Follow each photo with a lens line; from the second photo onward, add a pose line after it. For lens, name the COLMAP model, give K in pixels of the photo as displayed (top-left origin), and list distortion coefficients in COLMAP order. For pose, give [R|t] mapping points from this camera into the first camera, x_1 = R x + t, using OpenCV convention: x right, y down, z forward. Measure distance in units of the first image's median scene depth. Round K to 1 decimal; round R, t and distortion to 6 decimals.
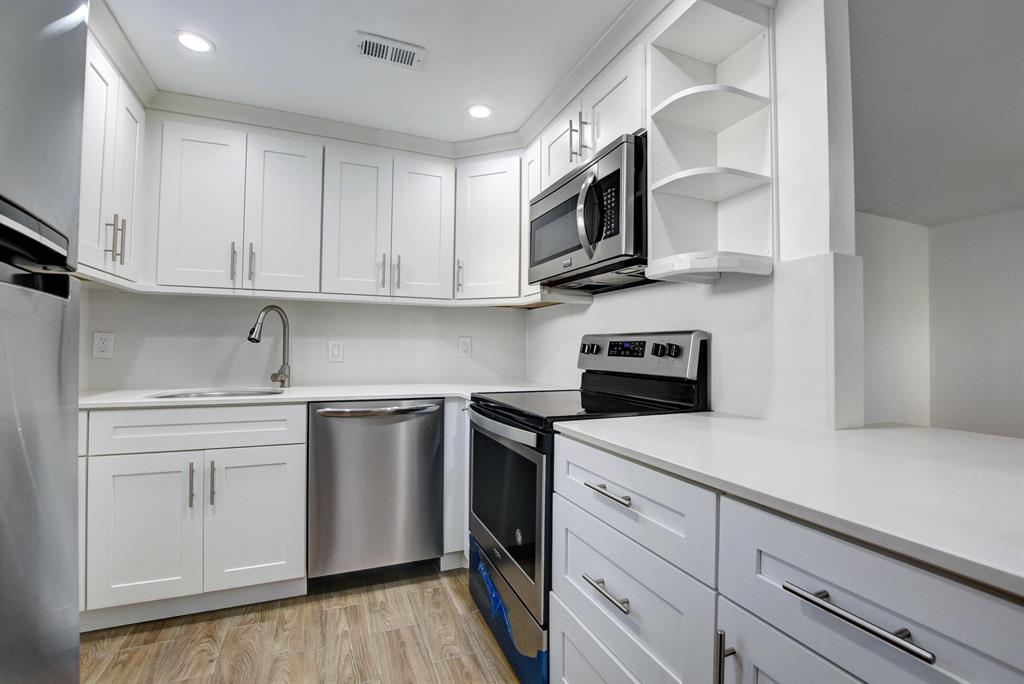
lens RADIAL K [[450.6, 0, 509.8], [0, 450.6, 337.8], [0, 0, 1]] dist [-0.030054, 0.002023]
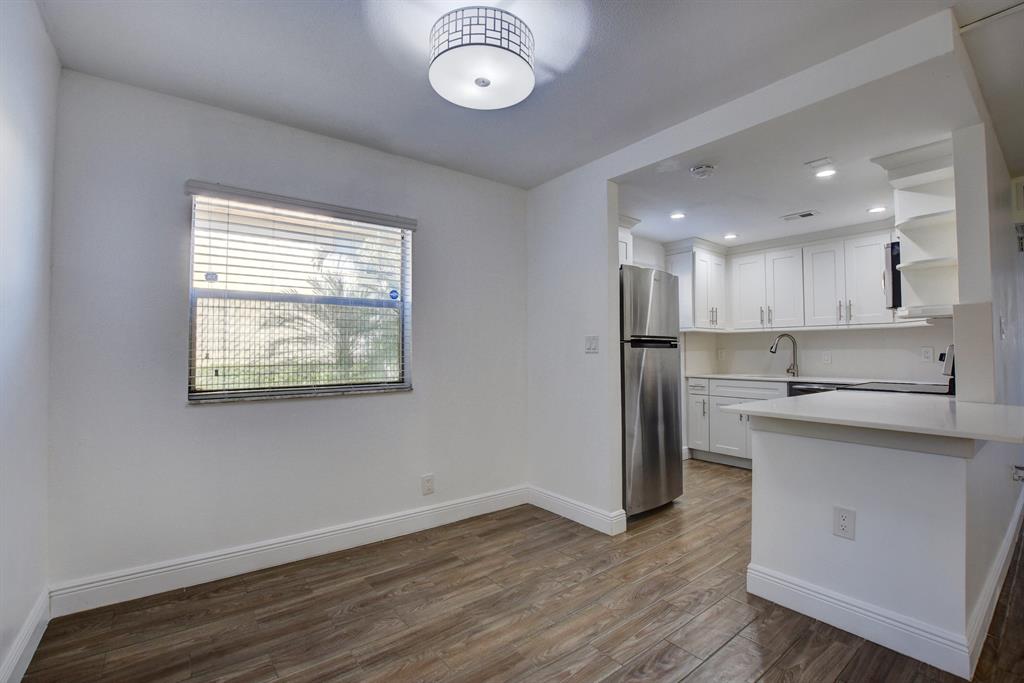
lens RADIAL K [[448.2, 0, 515.5], [0, 448.2, 338.4], [0, 0, 1]] dist [-0.036524, 0.002940]
pose [[0.251958, -0.036789, -0.967039, 1.237938], [0.026664, 0.999162, -0.031064, -0.029193], [0.967371, -0.017958, 0.252727, -0.750971]]
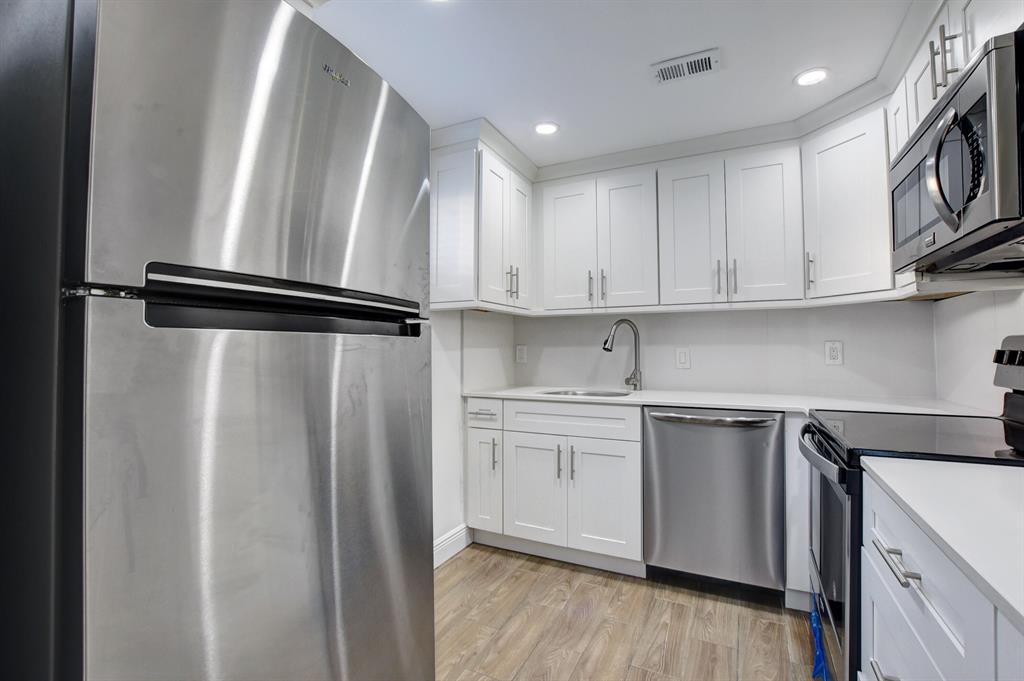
lens RADIAL K [[448.2, 0, 523.4], [0, 448.2, 335.7], [0, 0, 1]] dist [-0.036524, 0.002940]
pose [[0.659836, -0.032411, -0.750710, 0.198220], [0.024959, 0.999463, -0.021212, -0.013562], [0.750995, -0.004740, 0.660291, 0.043152]]
